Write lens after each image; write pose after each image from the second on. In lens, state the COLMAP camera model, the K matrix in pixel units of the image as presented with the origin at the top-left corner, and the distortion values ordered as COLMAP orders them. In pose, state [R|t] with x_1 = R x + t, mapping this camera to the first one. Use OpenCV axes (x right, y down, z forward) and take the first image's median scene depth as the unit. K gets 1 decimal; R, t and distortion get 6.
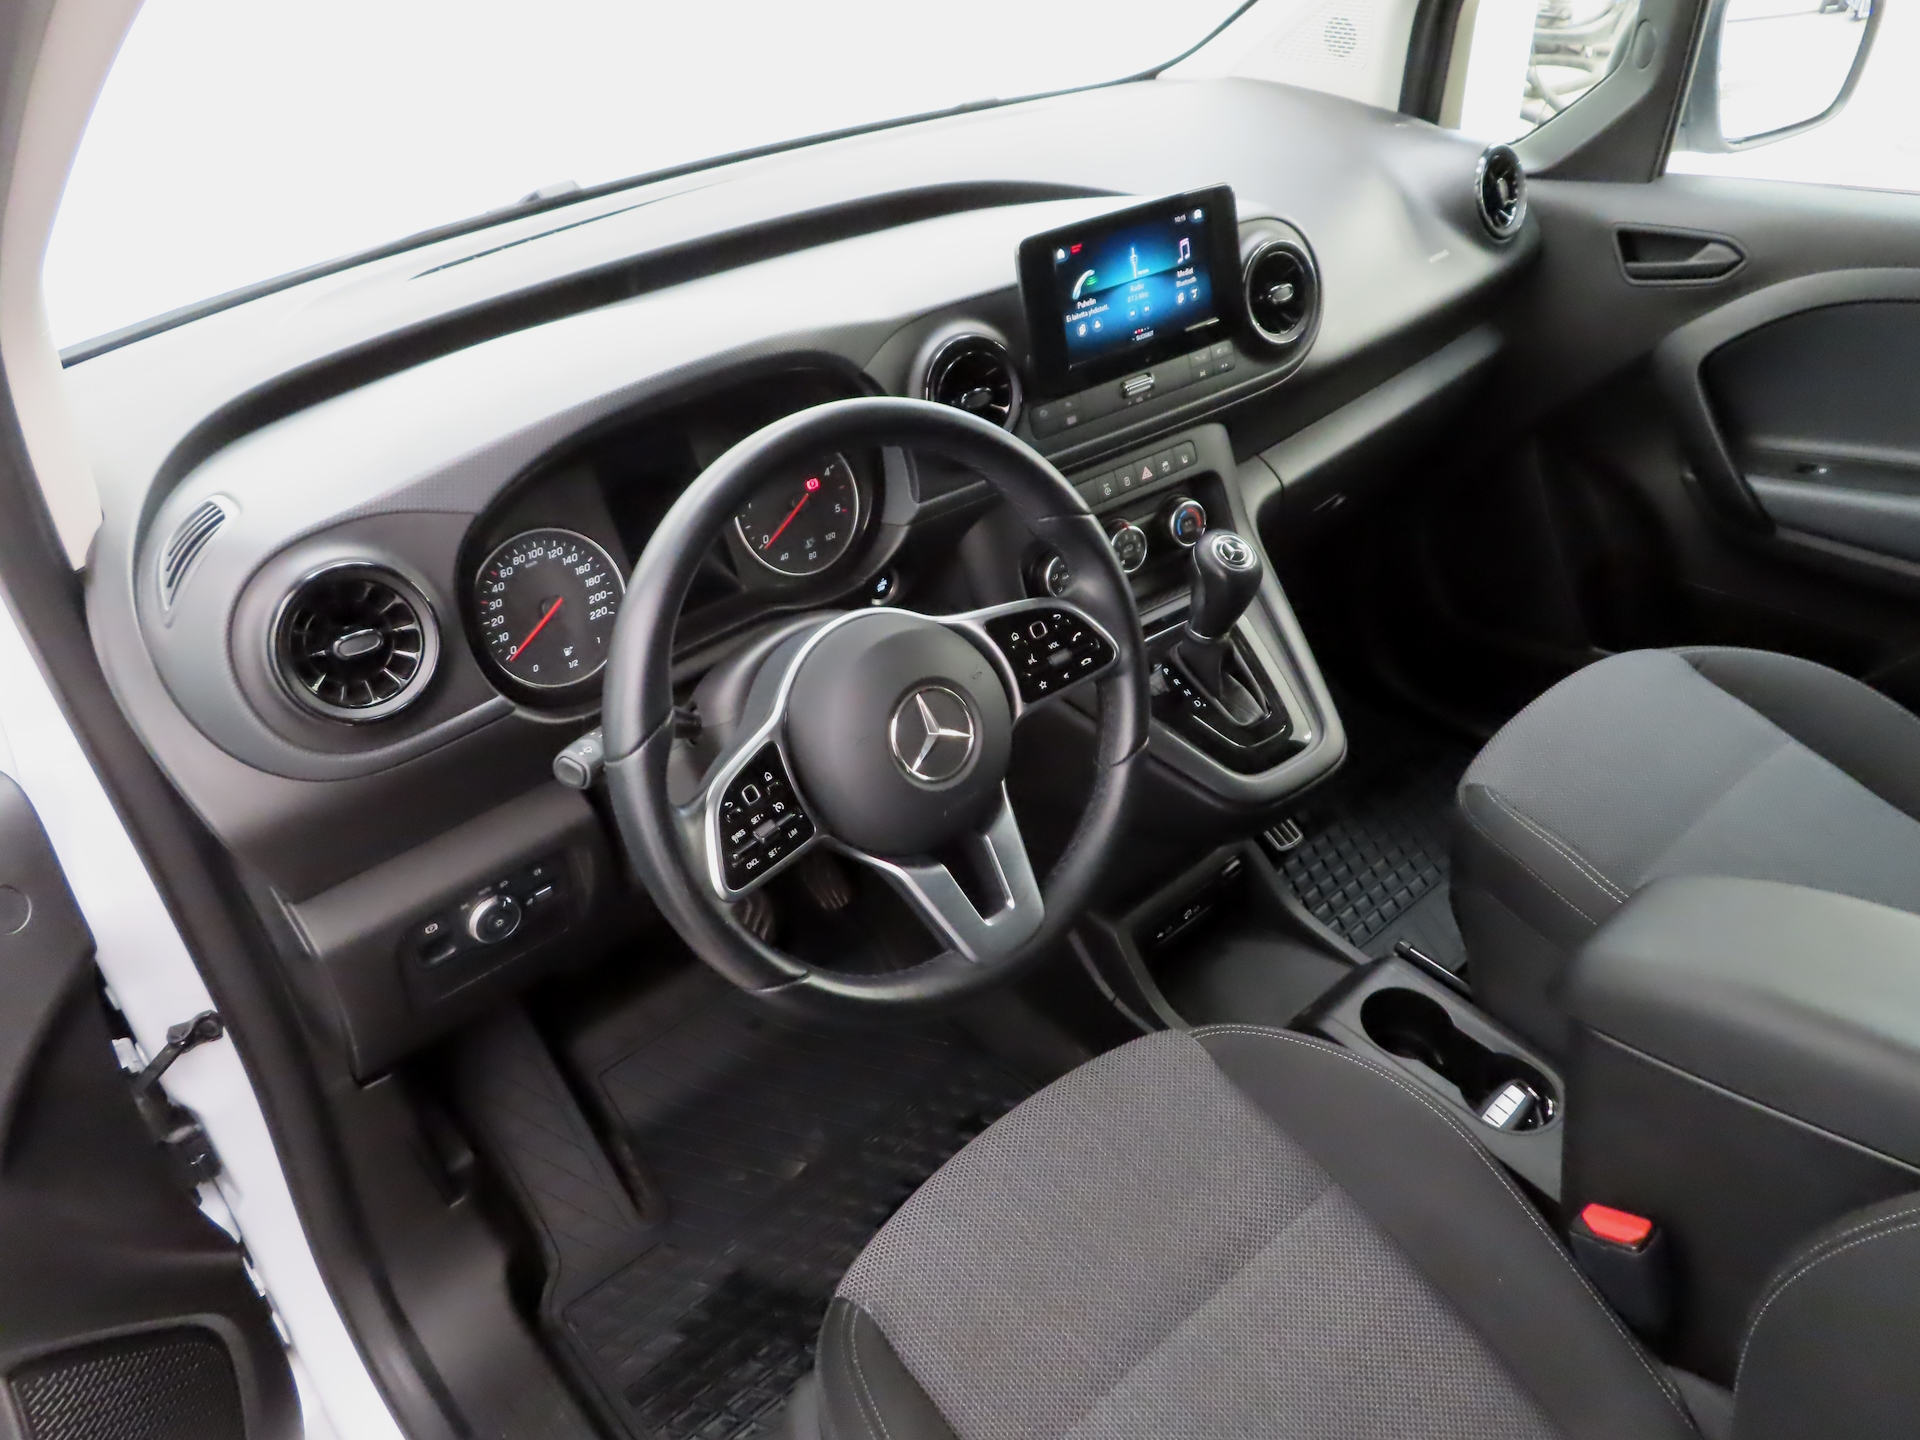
lens RADIAL K [[1409.2, 0, 958.9], [0, 1409.2, 714.0], [0, 0, 1]] dist [0.008775, 0.005252]
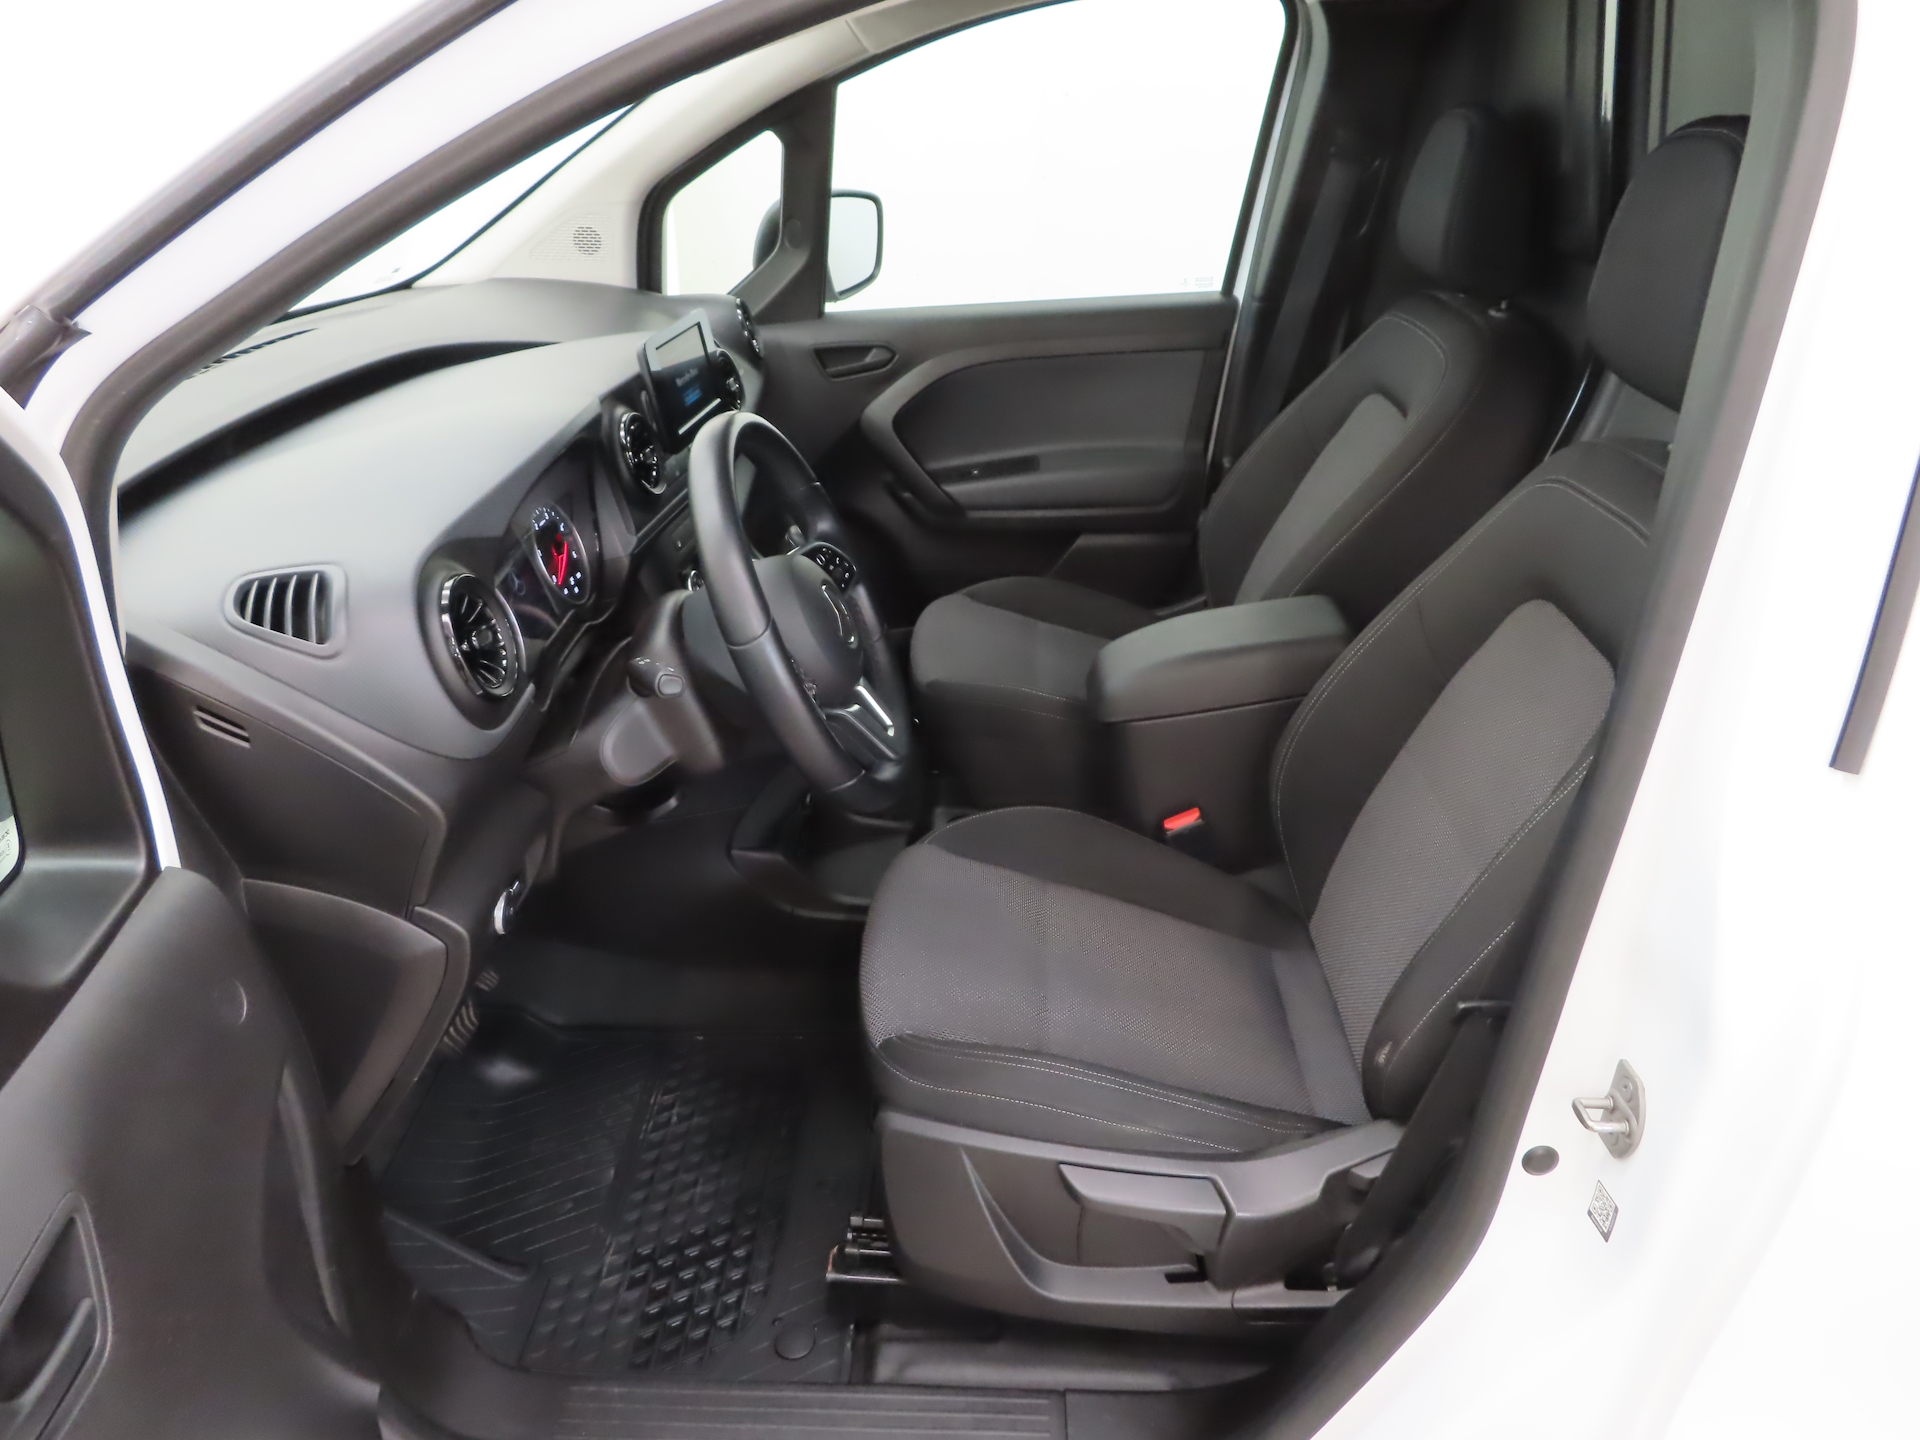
lens RADIAL K [[1409.2, 0, 960.7], [0, 1409.2, 723.7], [0, 0, 1]] dist [0.008775, 0.005252]
pose [[0.677790, -0.266882, 0.685109, -0.580521], [0.381794, 0.924077, -0.017743, 0.116213], [-0.628358, 0.273596, 0.728224, -0.086332]]
